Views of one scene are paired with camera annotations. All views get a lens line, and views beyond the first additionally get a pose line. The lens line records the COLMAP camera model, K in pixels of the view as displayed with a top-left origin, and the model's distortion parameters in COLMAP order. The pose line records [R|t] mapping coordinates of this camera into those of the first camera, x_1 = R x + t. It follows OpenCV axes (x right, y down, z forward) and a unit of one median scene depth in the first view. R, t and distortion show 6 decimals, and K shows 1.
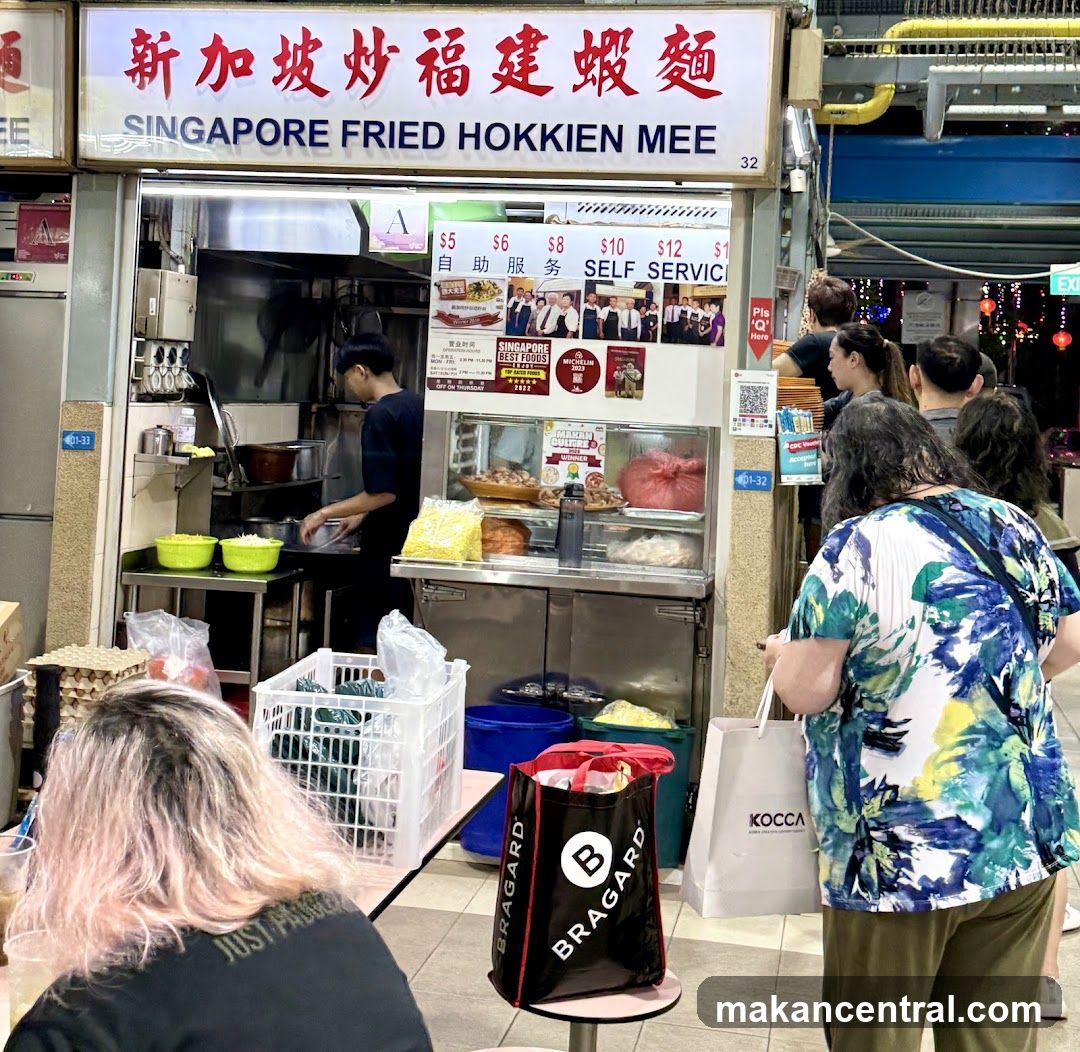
lens RADIAL K [[1585.7, 0, 518.7], [0, 1585.7, 343.2], [0, 0, 1]] dist [0.154789, -0.040180]
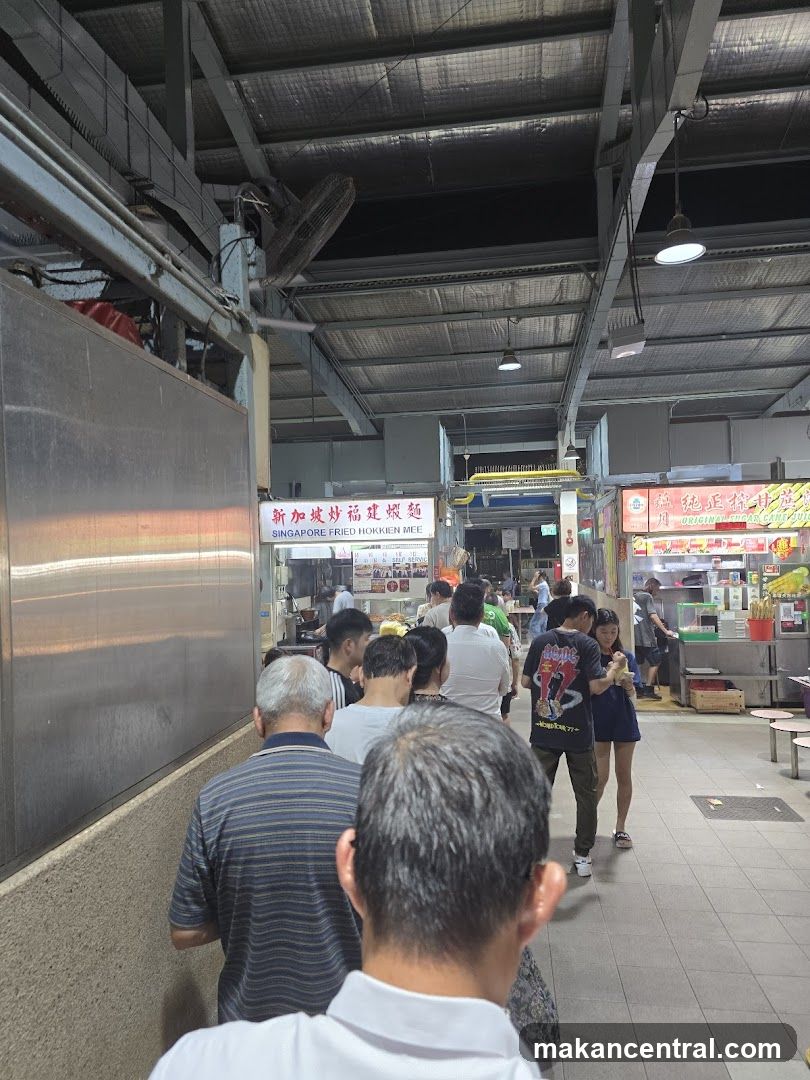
lens RADIAL K [[746.8, 0, 396.3], [0, 746.8, 539.0], [0, 0, 1]] dist [0.189789, -0.420845]
pose [[0.995447, -0.073865, 0.060247, -0.056811], [0.073937, 0.997262, 0.001037, -0.102045], [-0.060158, 0.003422, 0.998183, -0.860894]]
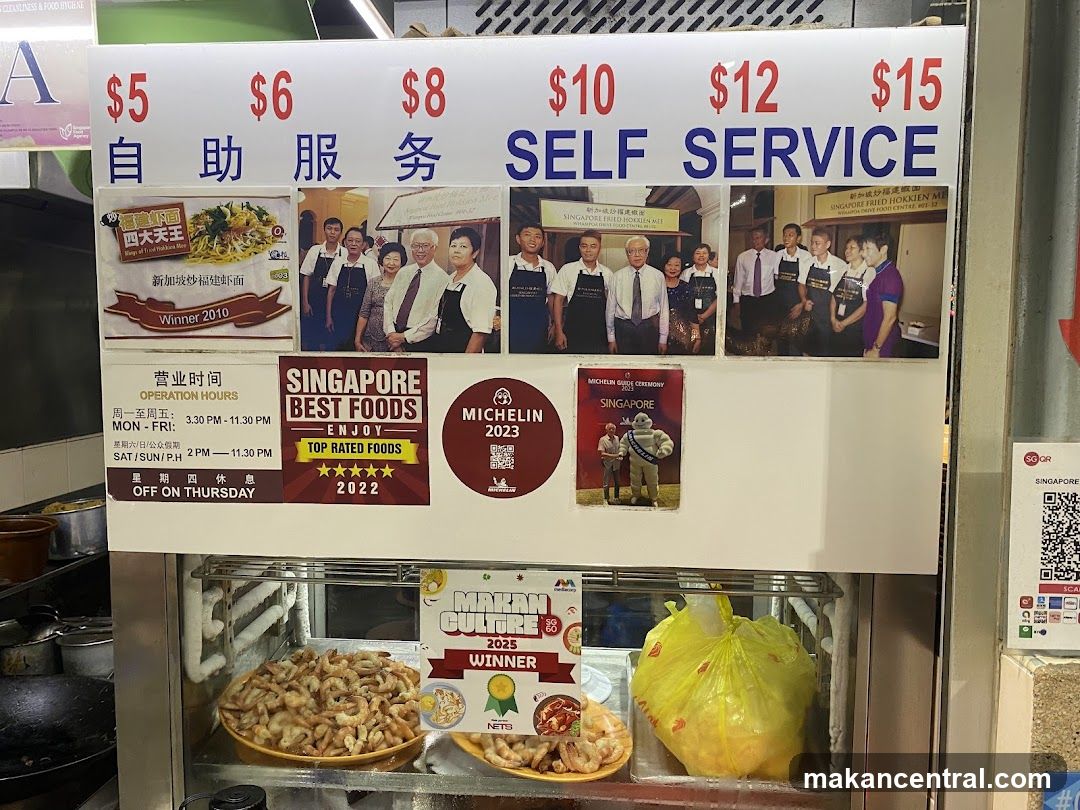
lens RADIAL K [[800.8, 0, 540.0], [0, 800.8, 405.0], [0, 0, 1]] dist [0.063222, -0.099987]
pose [[0.991170, -0.054723, 0.120776, 0.024182], [0.042137, 0.993641, 0.104409, -0.009945], [-0.125722, -0.098398, 0.987174, 0.824177]]
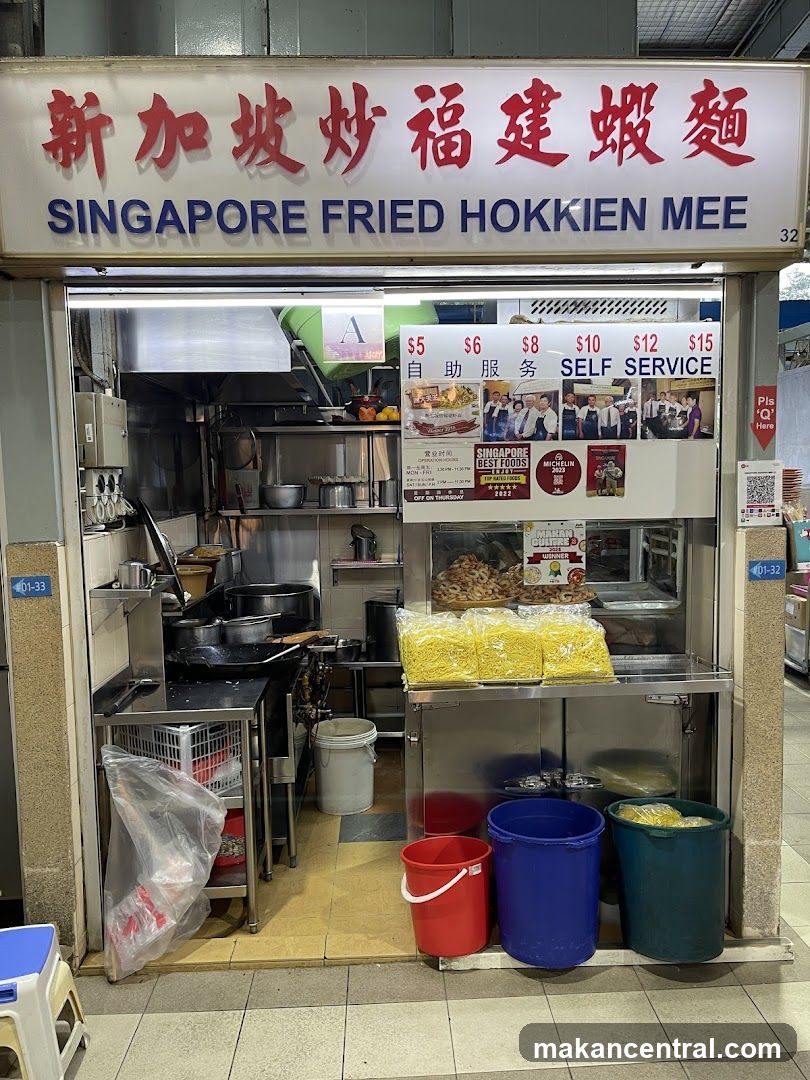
lens RADIAL K [[824.3, 0, 408.3], [0, 824.3, 551.4], [0, 0, 1]] dist [0.088201, -0.111123]
pose [[0.967374, -0.090417, 0.236669, -0.186029], [0.059542, 0.989122, 0.134508, -0.009561], [-0.246256, -0.116028, 0.962235, 0.520237]]
